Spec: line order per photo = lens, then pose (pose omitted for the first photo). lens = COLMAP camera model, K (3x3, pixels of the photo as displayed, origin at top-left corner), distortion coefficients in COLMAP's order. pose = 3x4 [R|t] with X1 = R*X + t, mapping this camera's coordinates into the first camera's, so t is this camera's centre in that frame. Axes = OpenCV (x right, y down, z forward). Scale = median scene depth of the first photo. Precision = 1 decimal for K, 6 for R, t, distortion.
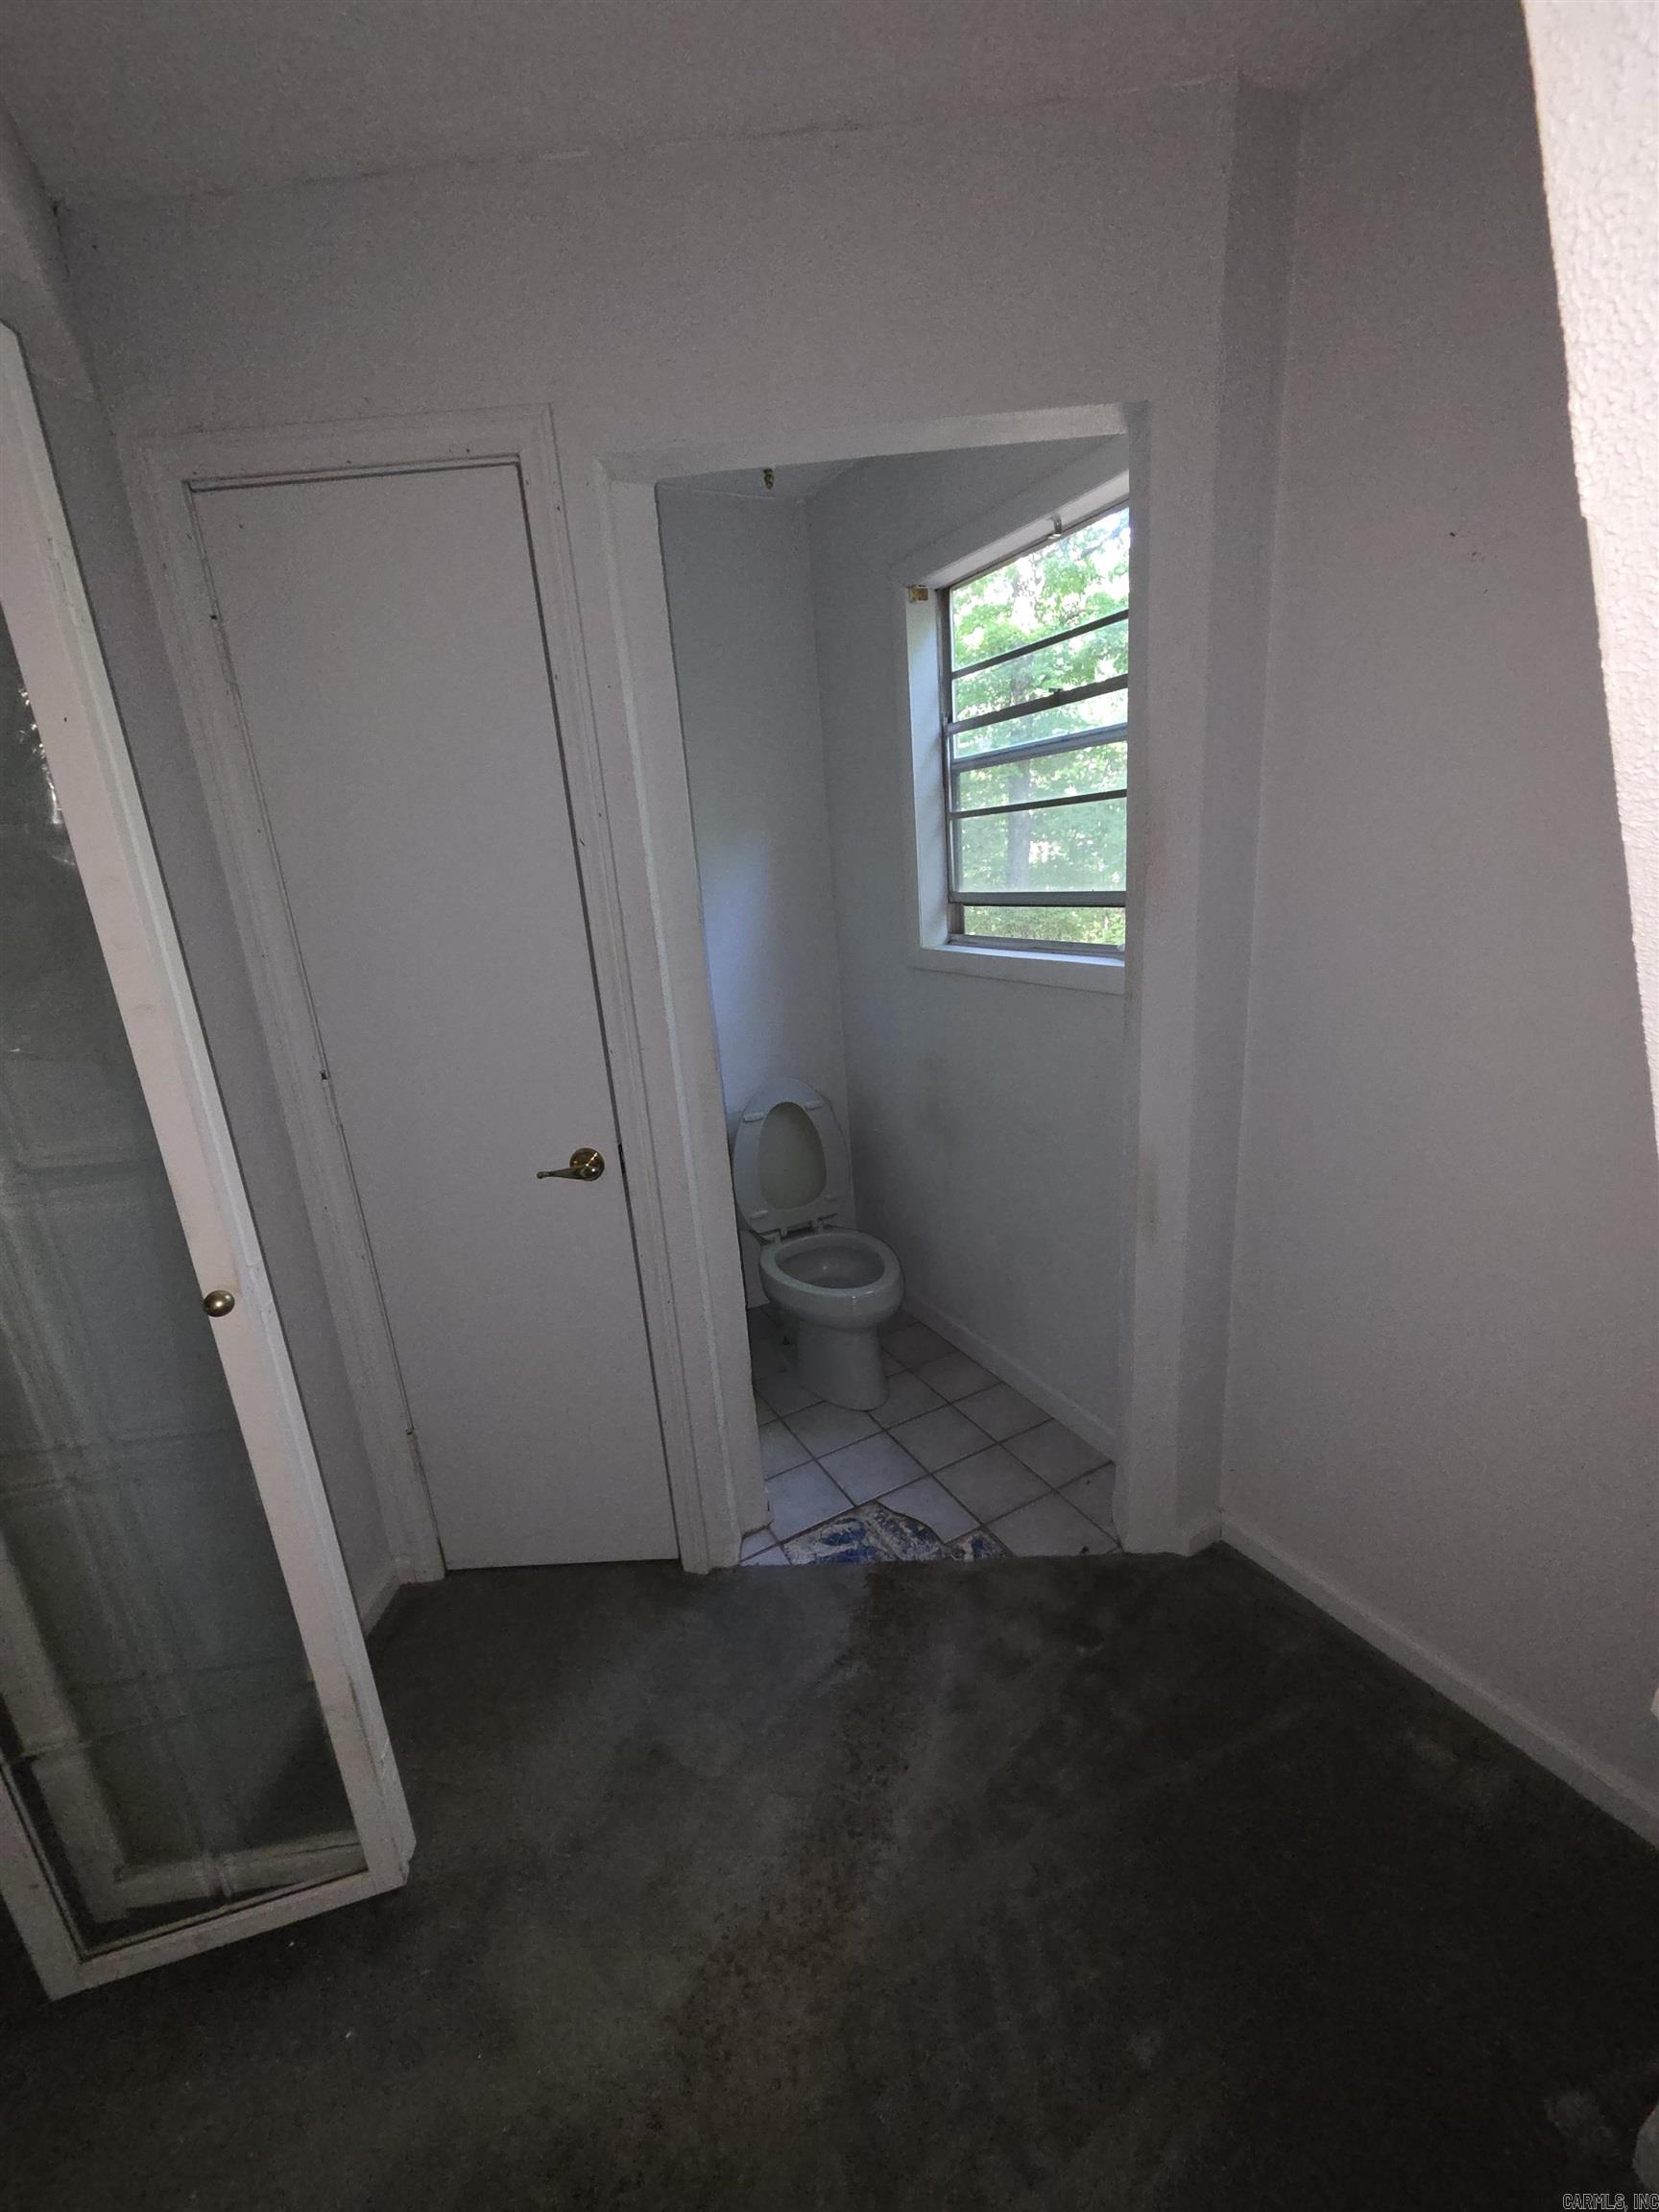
lens RADIAL K [[913.7, 0, 825.7], [0, 913.7, 1096.5], [0, 0, 1]] dist [0.004027, -0.000694]
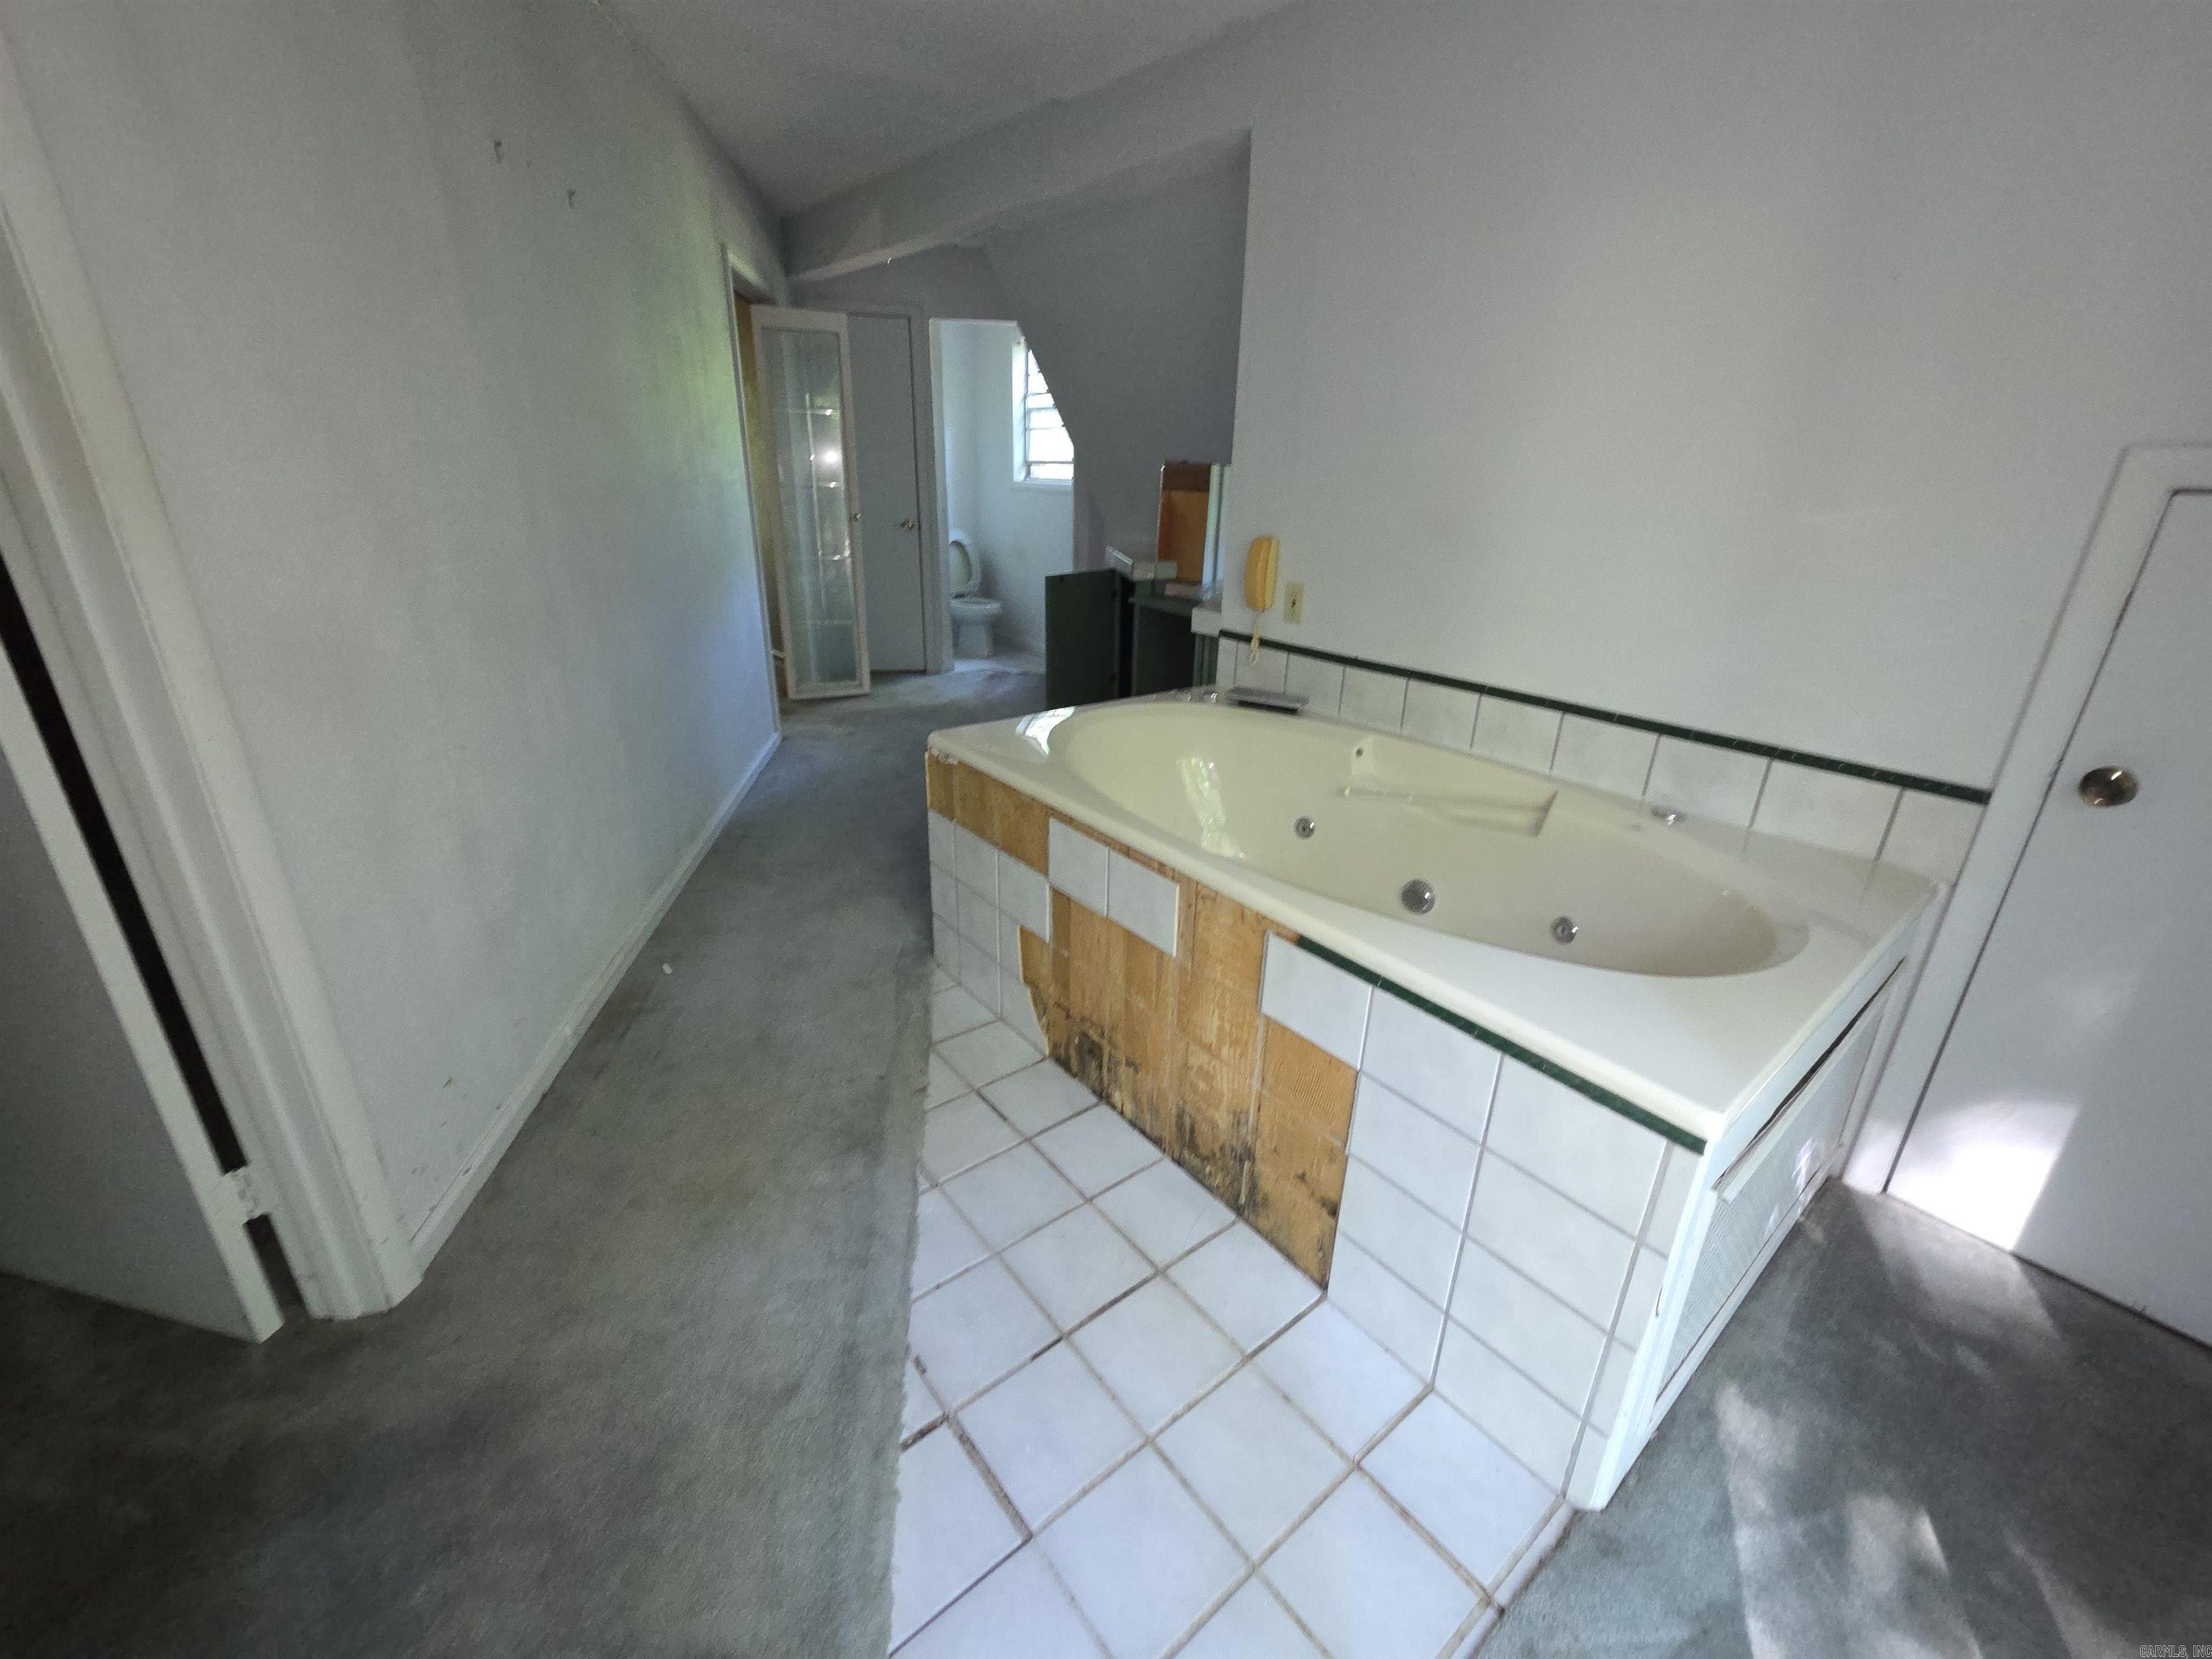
lens RADIAL K [[913.7, 0, 1119.5], [0, 913.7, 819.3], [0, 0, 1]] dist [0.004027, -0.000694]
pose [[0.975754, 0.022796, 0.217680, -0.158880], [-0.045571, 0.993925, 0.100186, 0.562449], [-0.214073, -0.107677, 0.970865, -1.825034]]
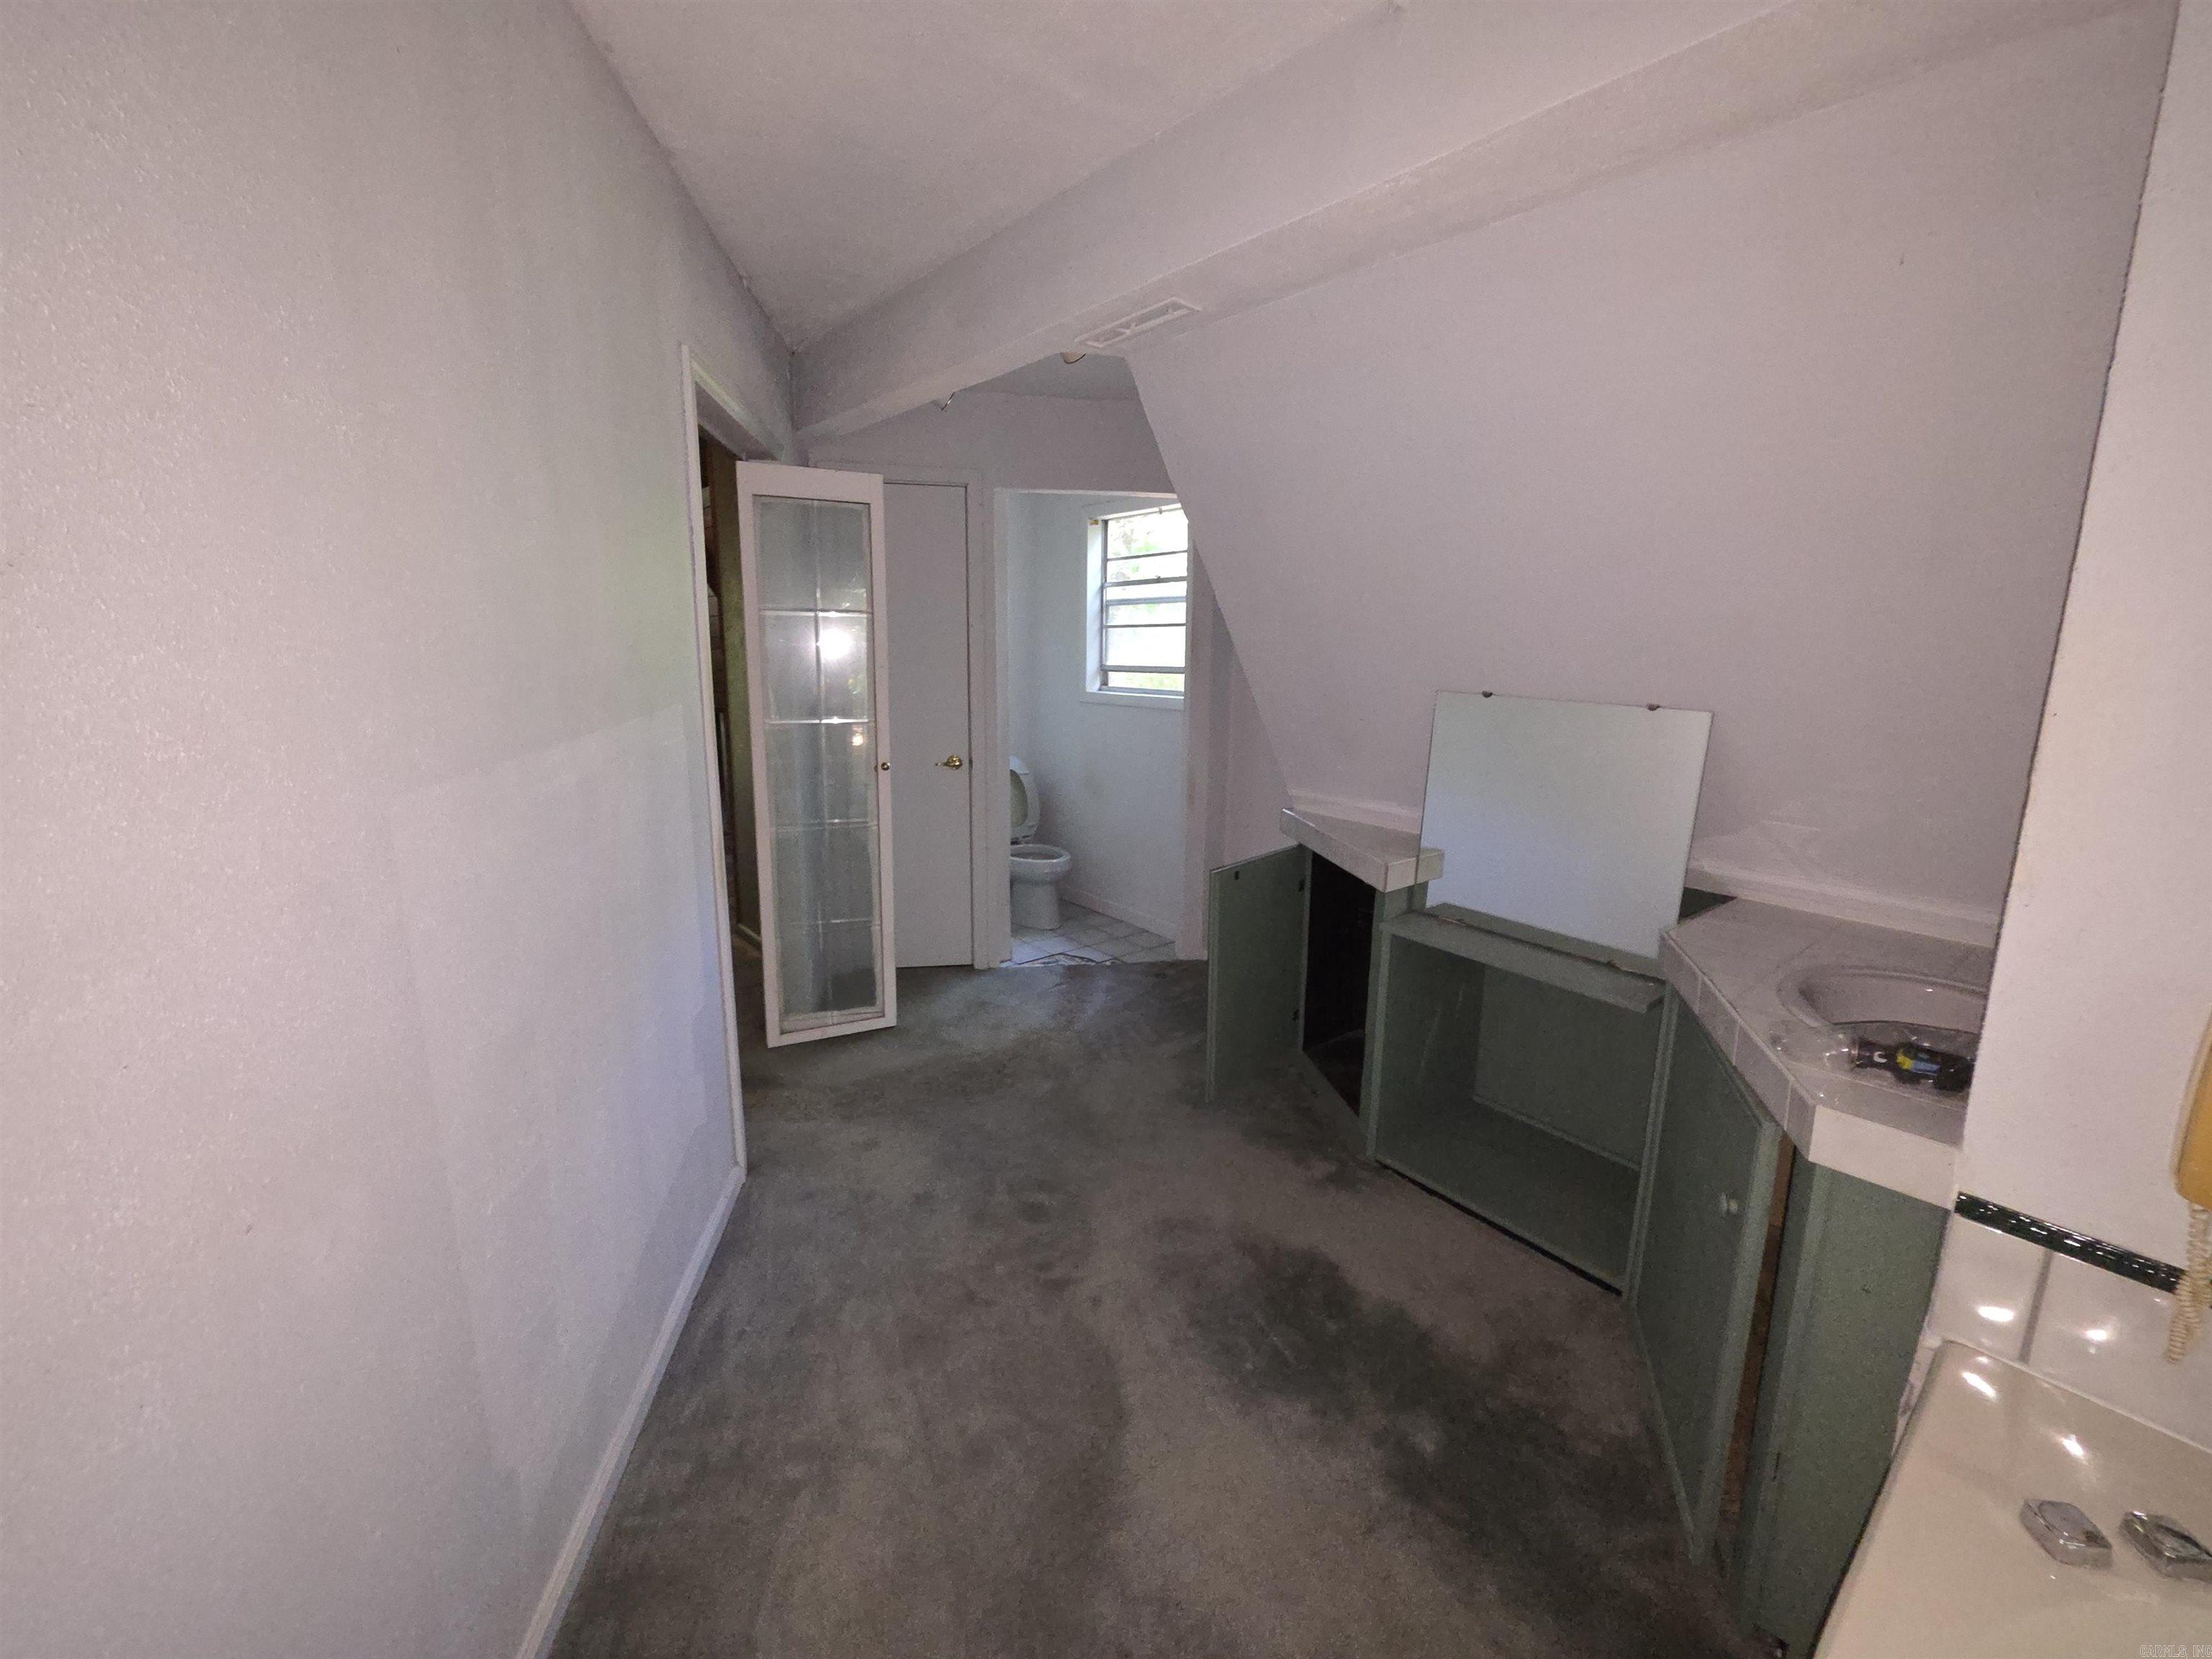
lens RADIAL K [[913.7, 0, 1093.4], [0, 913.7, 814.8], [0, 0, 1]] dist [0.004027, -0.000694]
pose [[0.980780, 0.044846, 0.189891, -0.258962], [-0.029152, 0.995984, -0.084649, 0.286349], [-0.192925, 0.077487, 0.978149, -0.964654]]
